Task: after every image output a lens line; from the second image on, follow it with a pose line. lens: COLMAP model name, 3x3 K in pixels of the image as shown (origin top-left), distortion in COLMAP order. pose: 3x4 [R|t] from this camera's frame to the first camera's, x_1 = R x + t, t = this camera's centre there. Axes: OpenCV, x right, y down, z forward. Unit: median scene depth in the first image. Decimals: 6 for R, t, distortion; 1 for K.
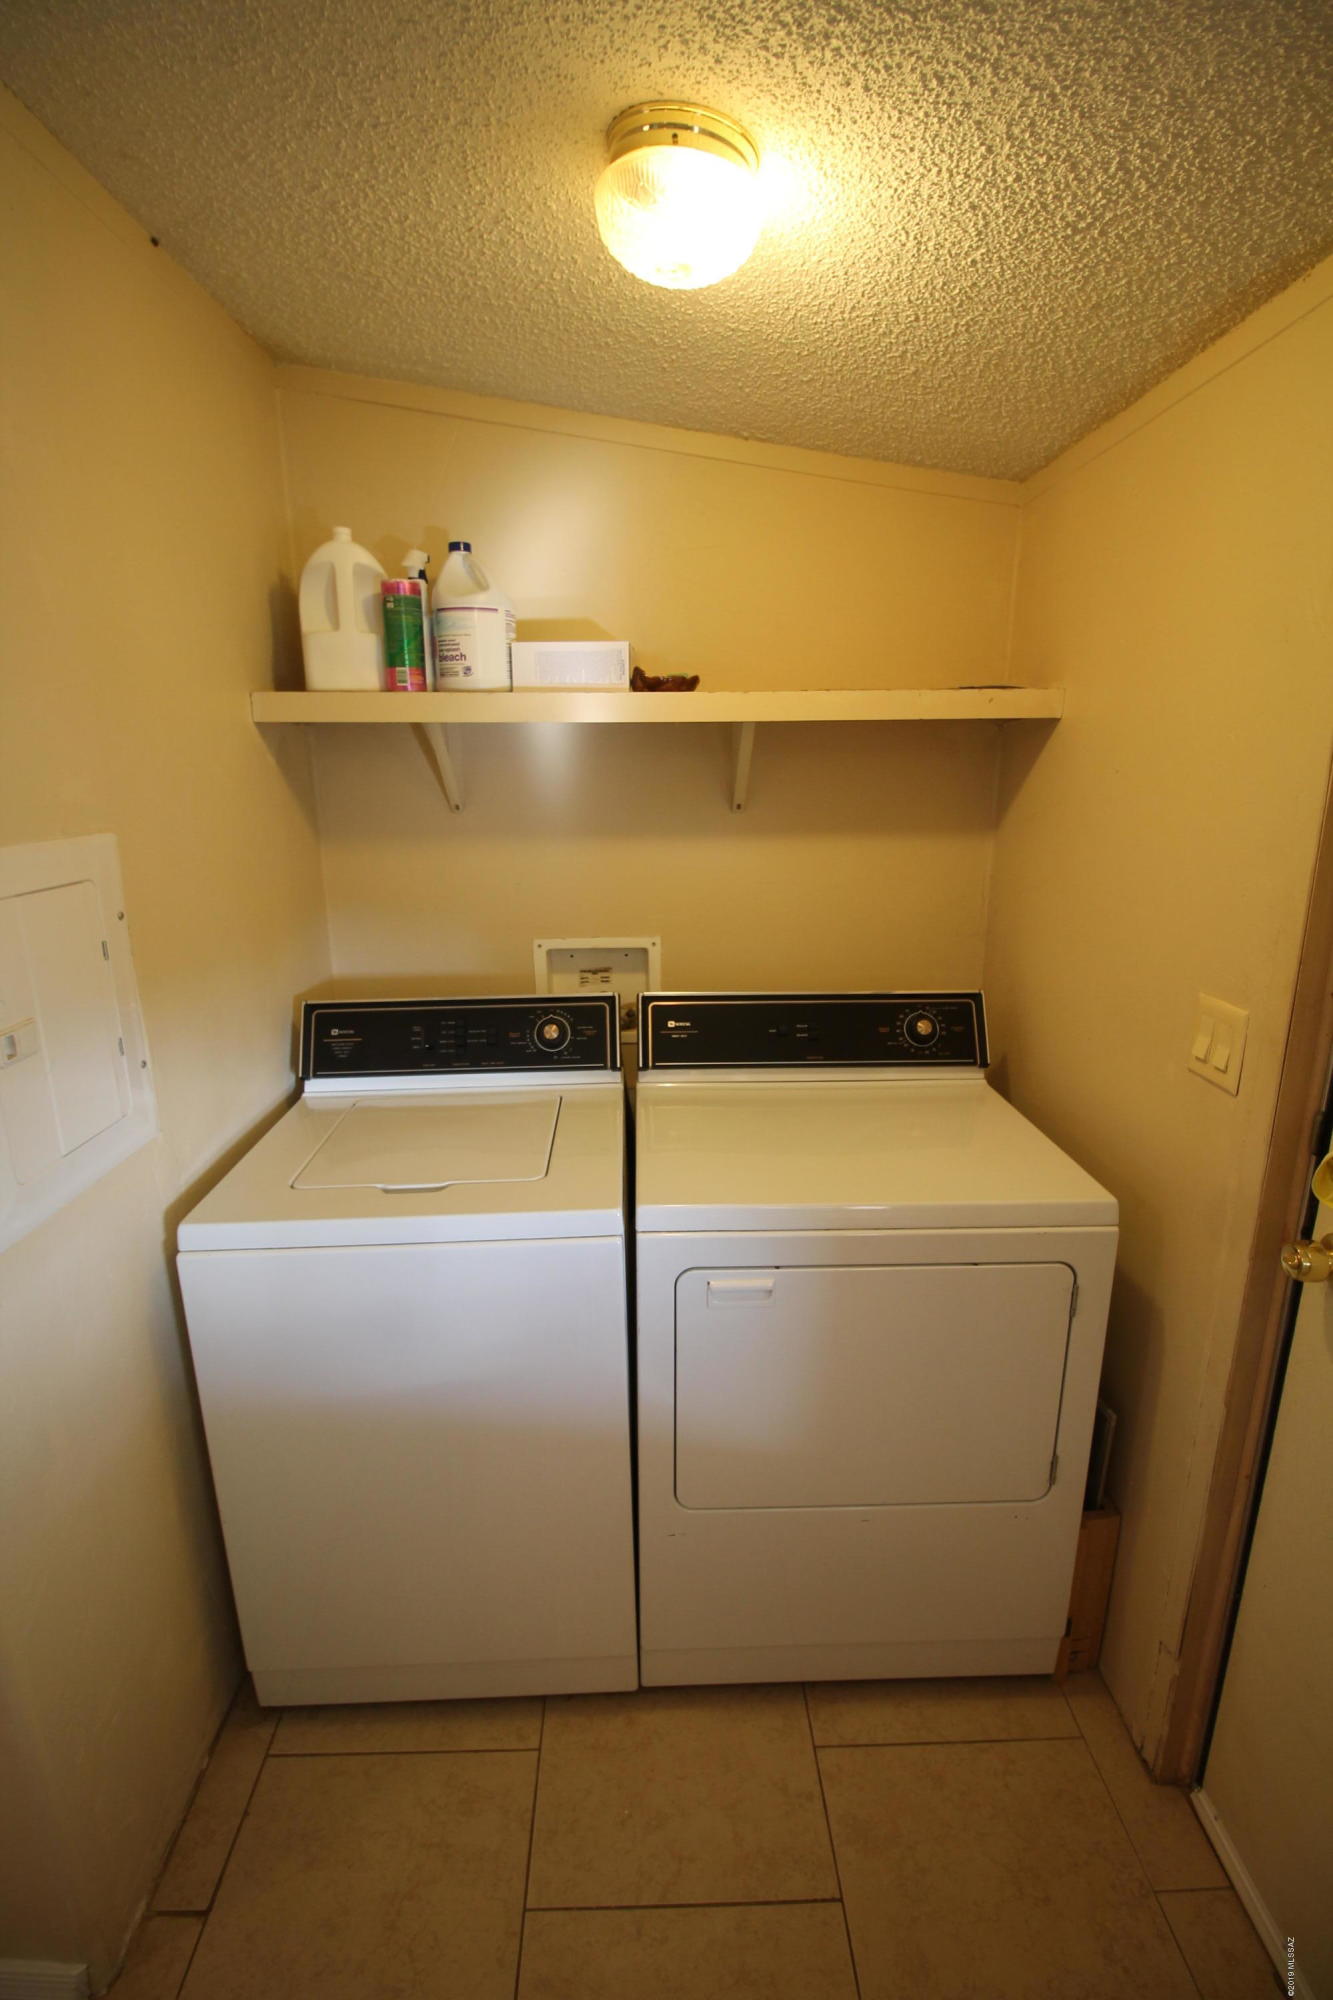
lens RADIAL K [[935.4, 0, 658.2], [0, 935.4, 1010.8], [0, 0, 1]] dist [-0.003934, -0.010952]
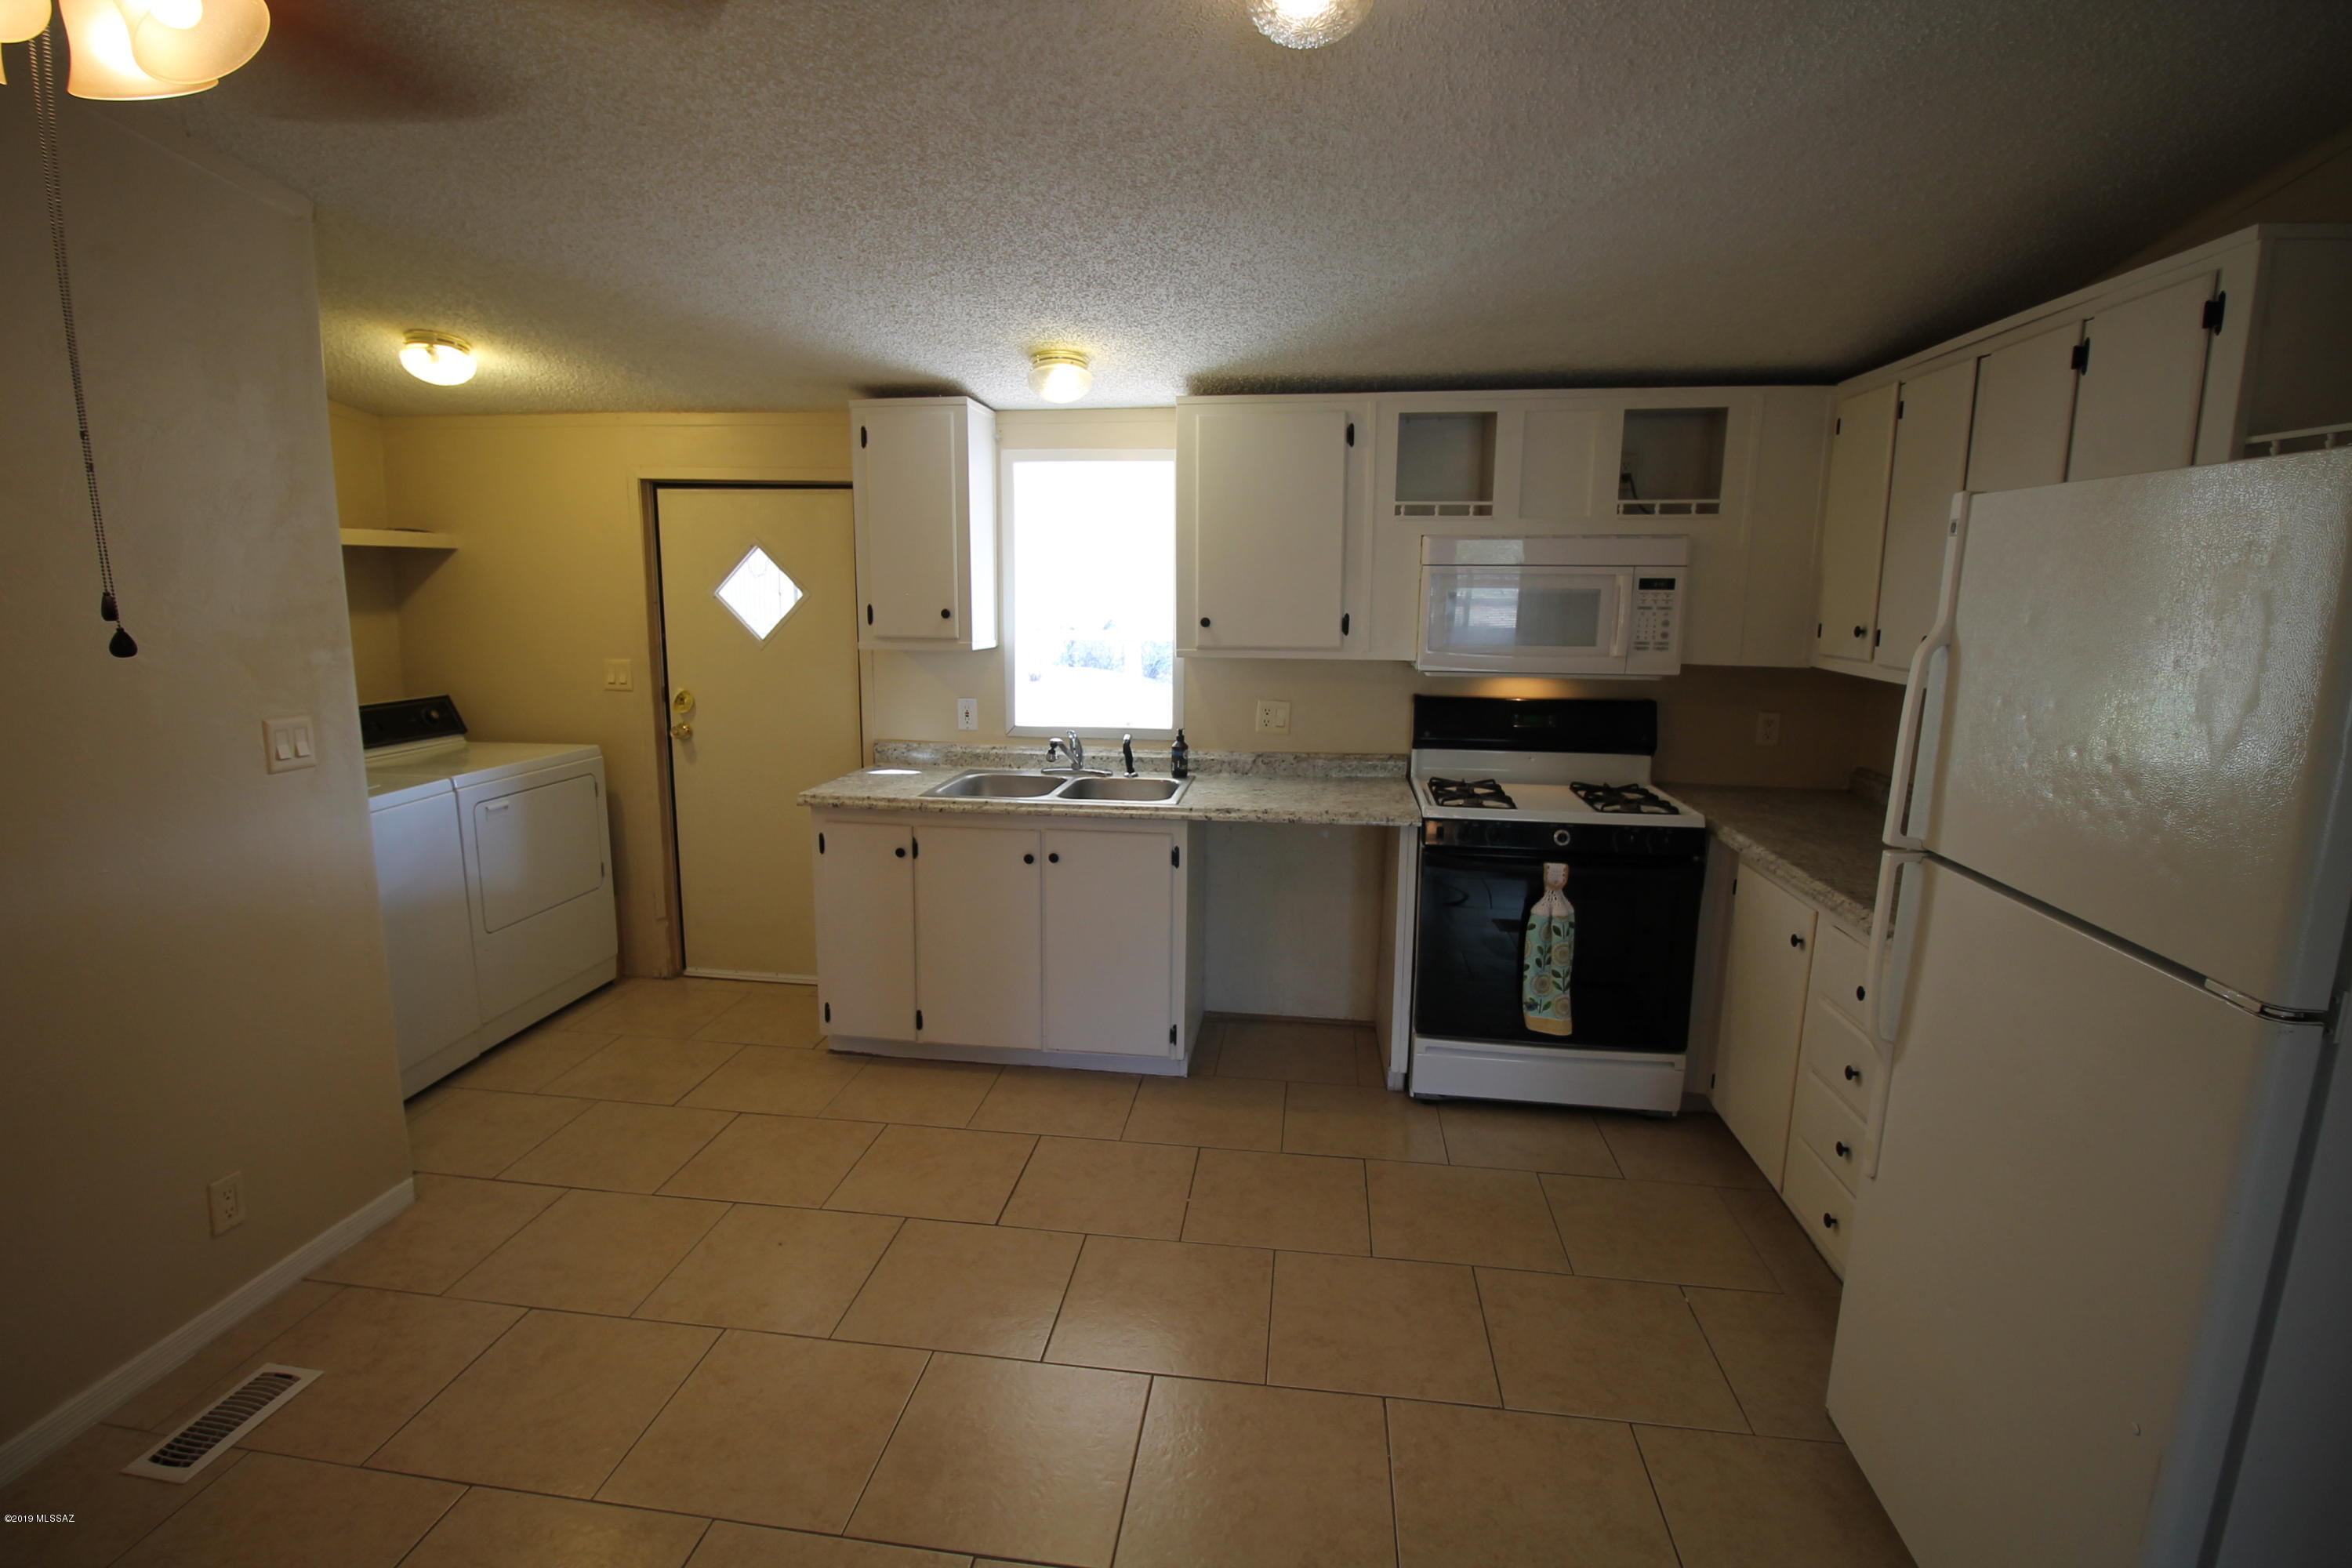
lens RADIAL K [[1100.0, 0, 1161.0], [0, 1100.0, 774.6], [0, 0, 1]] dist [-0.003934, -0.010952]
pose [[0.153796, -0.157160, 0.975524, -1.663981], [0.238168, 0.964058, 0.117764, 0.225709], [-0.958970, 0.214227, 0.185699, -0.747988]]
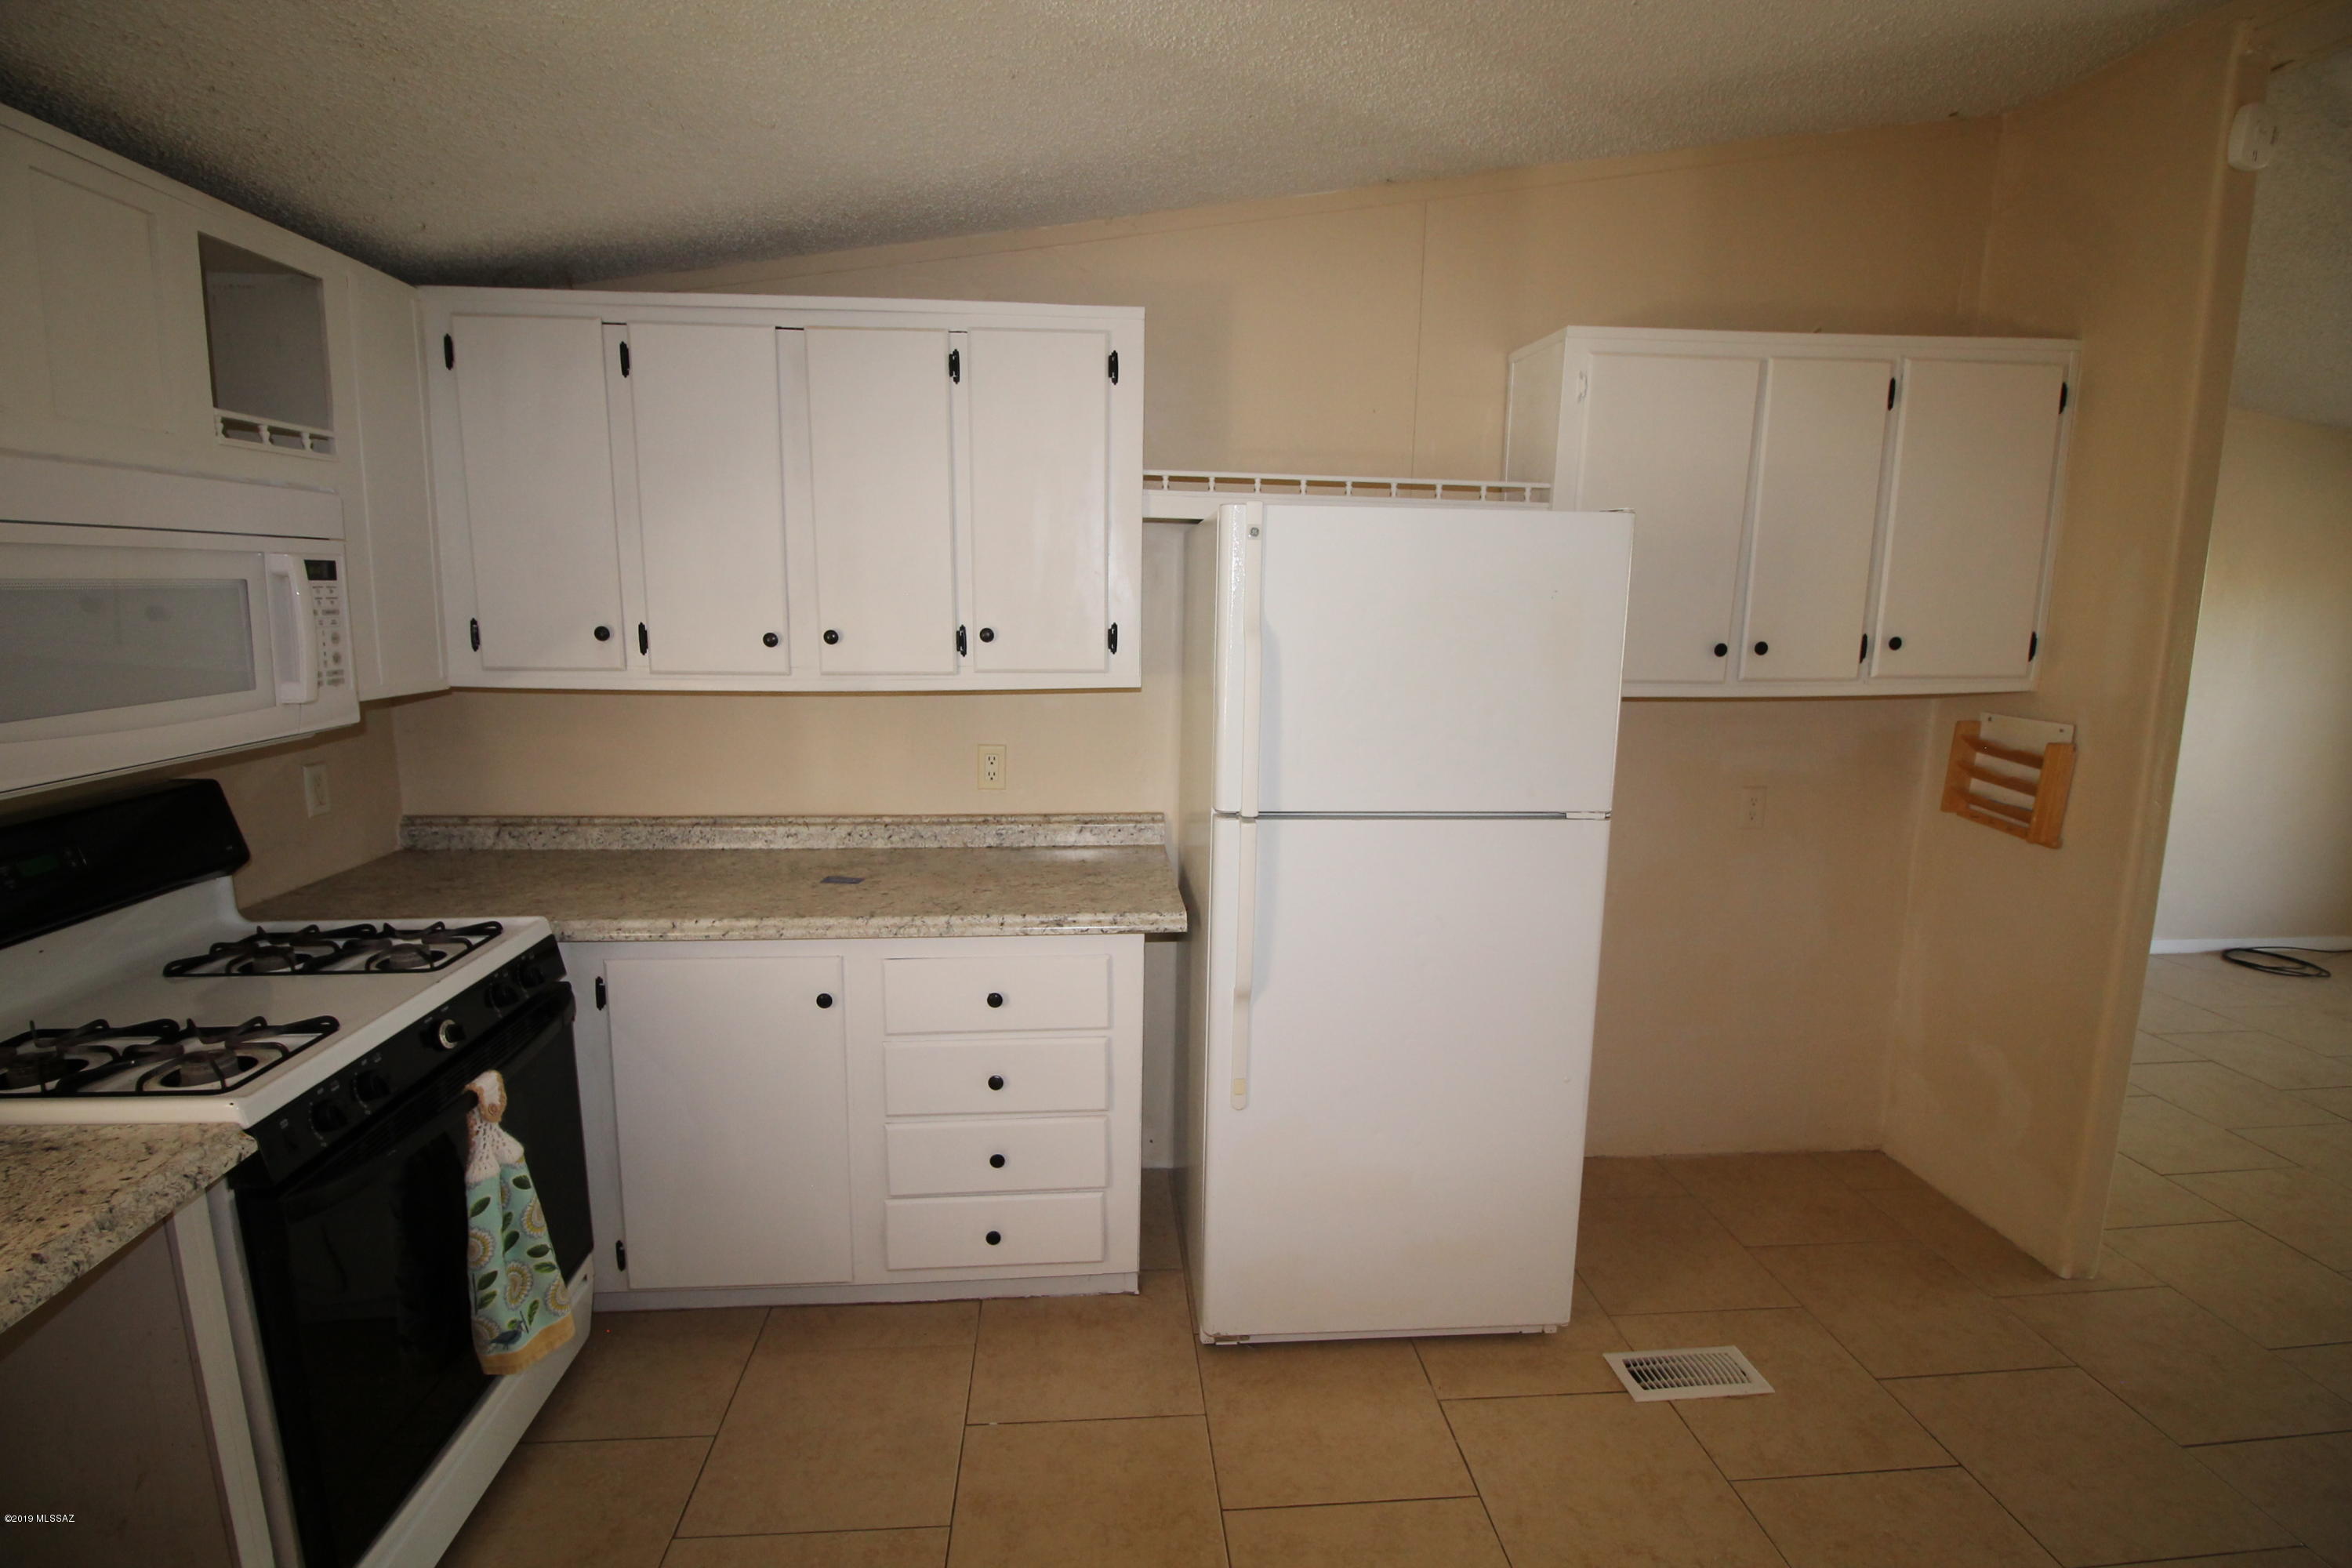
lens RADIAL K [[1100.0, 0, 1166.8], [0, 1100.0, 779.9], [0, 0, 1]] dist [-0.003934, -0.010952]
pose [[-0.997688, 0.009701, -0.067272, -0.466776], [-0.018918, 0.911010, 0.411951, 0.075363], [0.065282, 0.412271, -0.908719, -0.207565]]
